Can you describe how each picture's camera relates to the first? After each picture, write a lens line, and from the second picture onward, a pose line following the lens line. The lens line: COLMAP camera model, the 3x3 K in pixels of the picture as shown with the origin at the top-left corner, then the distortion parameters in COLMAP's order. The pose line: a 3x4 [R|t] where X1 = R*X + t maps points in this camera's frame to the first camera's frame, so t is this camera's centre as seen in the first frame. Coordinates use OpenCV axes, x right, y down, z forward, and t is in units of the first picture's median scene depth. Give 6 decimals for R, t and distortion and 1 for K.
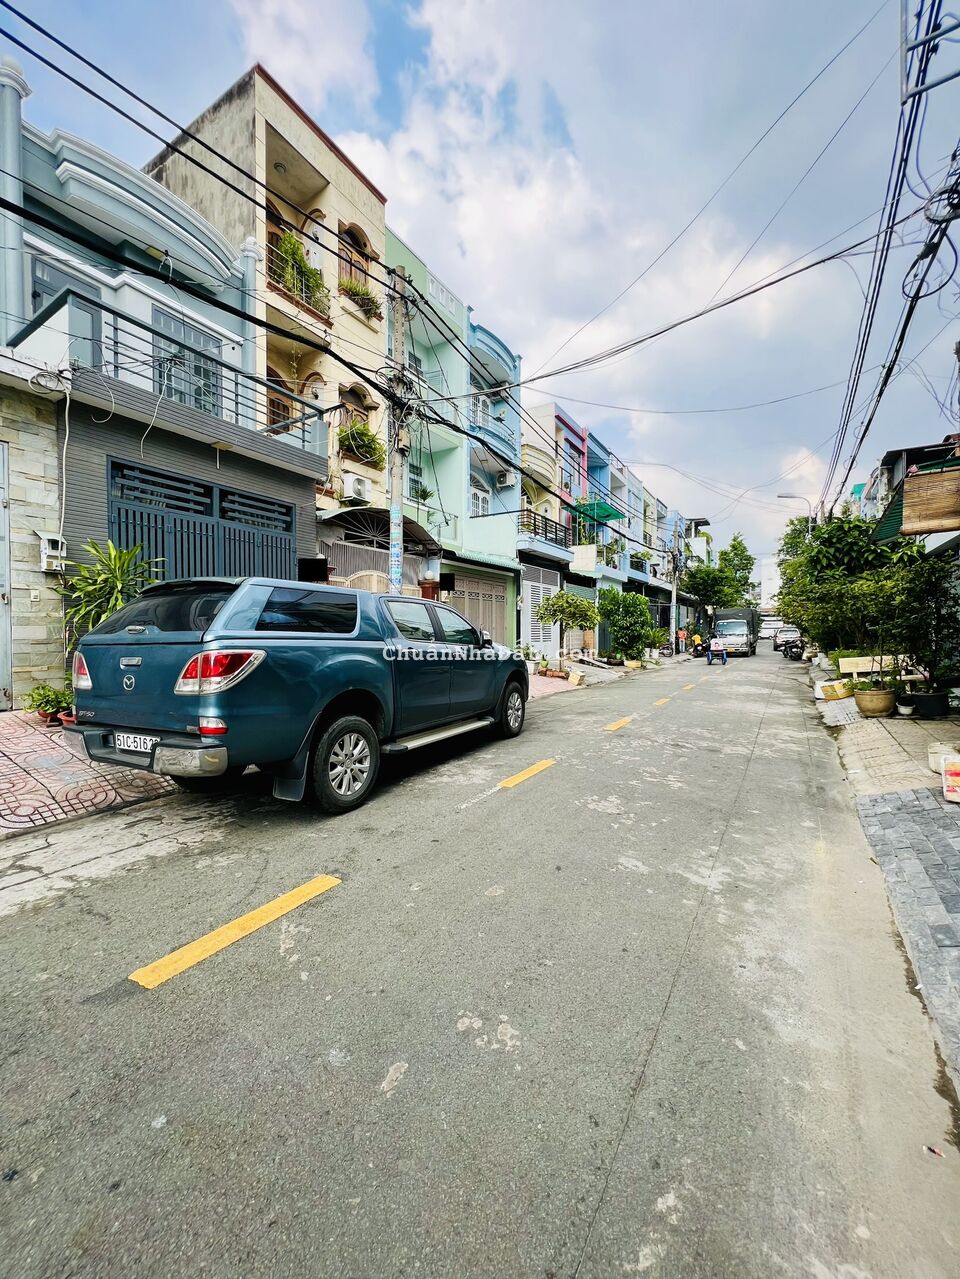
lens RADIAL K [[510.4, 0, 480.5], [0, 510.4, 638.0], [0, 0, 1]] dist [-0.002176, 0.000265]
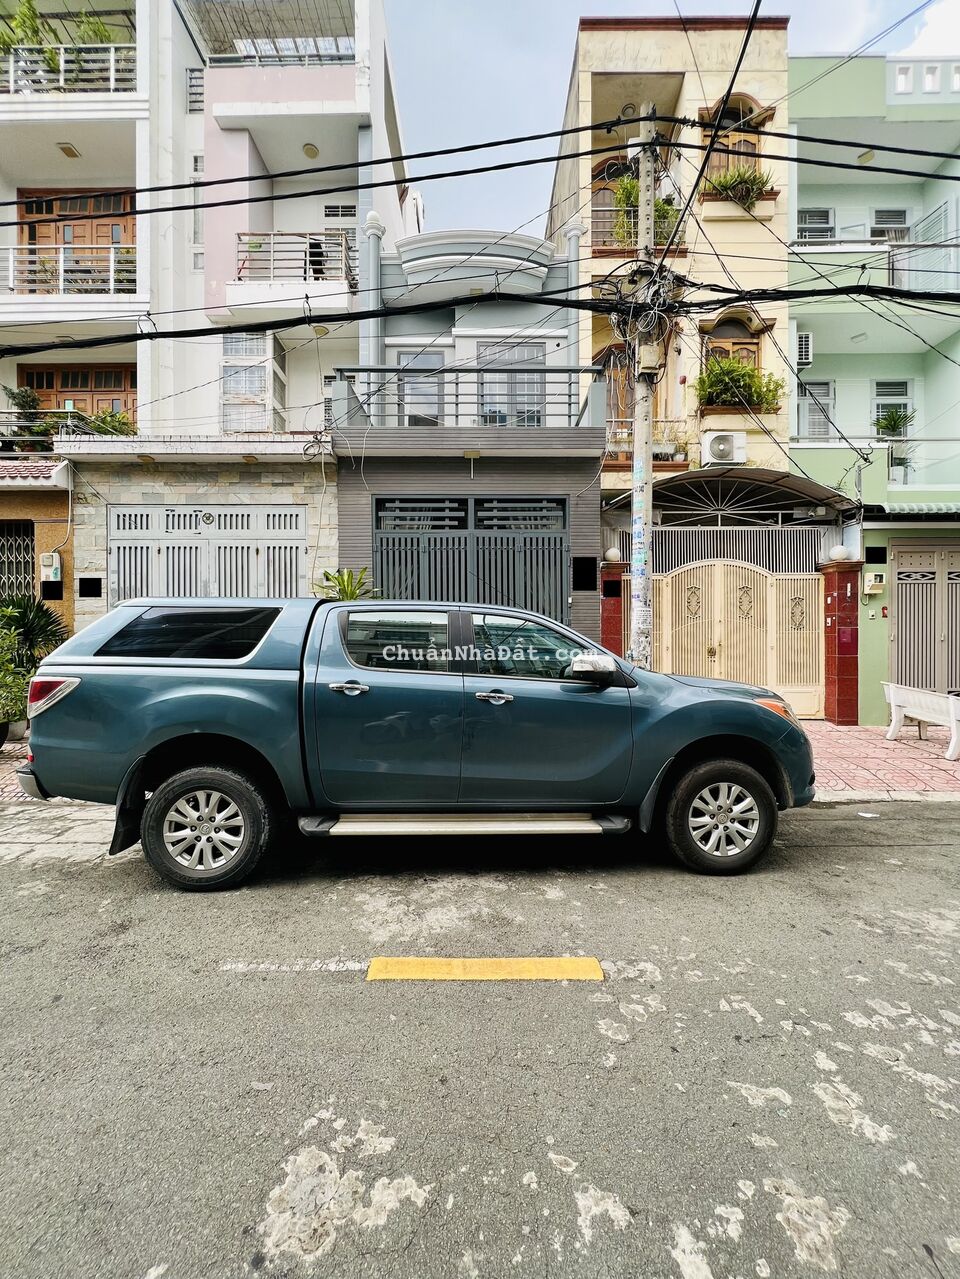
lens RADIAL K [[510.4, 0, 483.1], [0, 510.4, 639.1], [0, 0, 1]] dist [-0.002176, 0.000265]
pose [[0.518808, 0.001034, -0.854890, 0.364447], [-0.008101, 0.999960, -0.003707, -0.024158], [0.854852, 0.008849, 0.518796, 0.566140]]
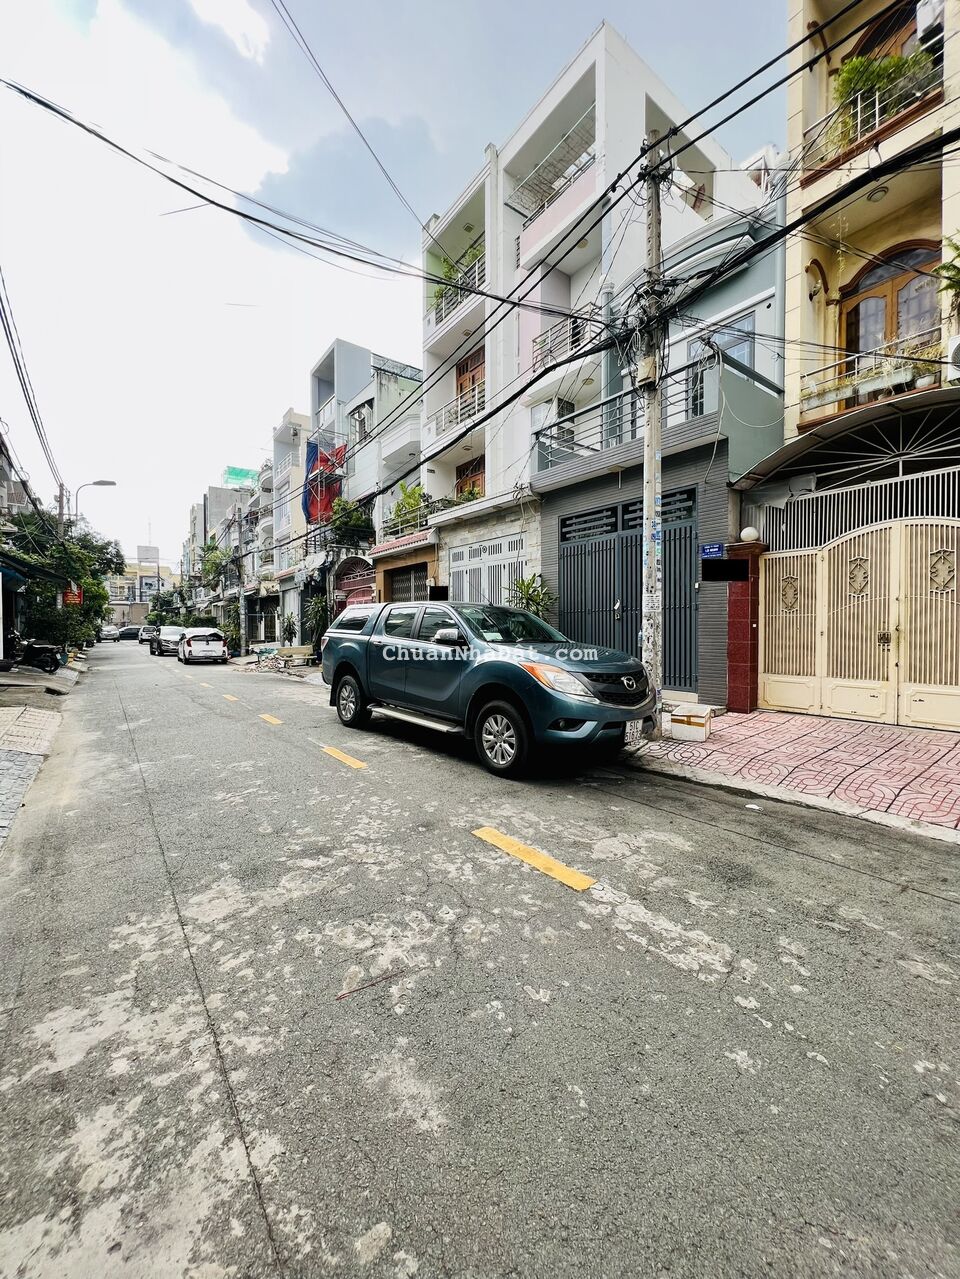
lens RADIAL K [[510.4, 0, 482.3], [0, 510.4, 639.7], [0, 0, 1]] dist [-0.002176, 0.000265]
pose [[-0.371598, 0.021404, -0.928147, 0.754088], [-0.009695, 0.999590, 0.026933, -0.018829], [0.928343, 0.019007, -0.371238, 1.262938]]
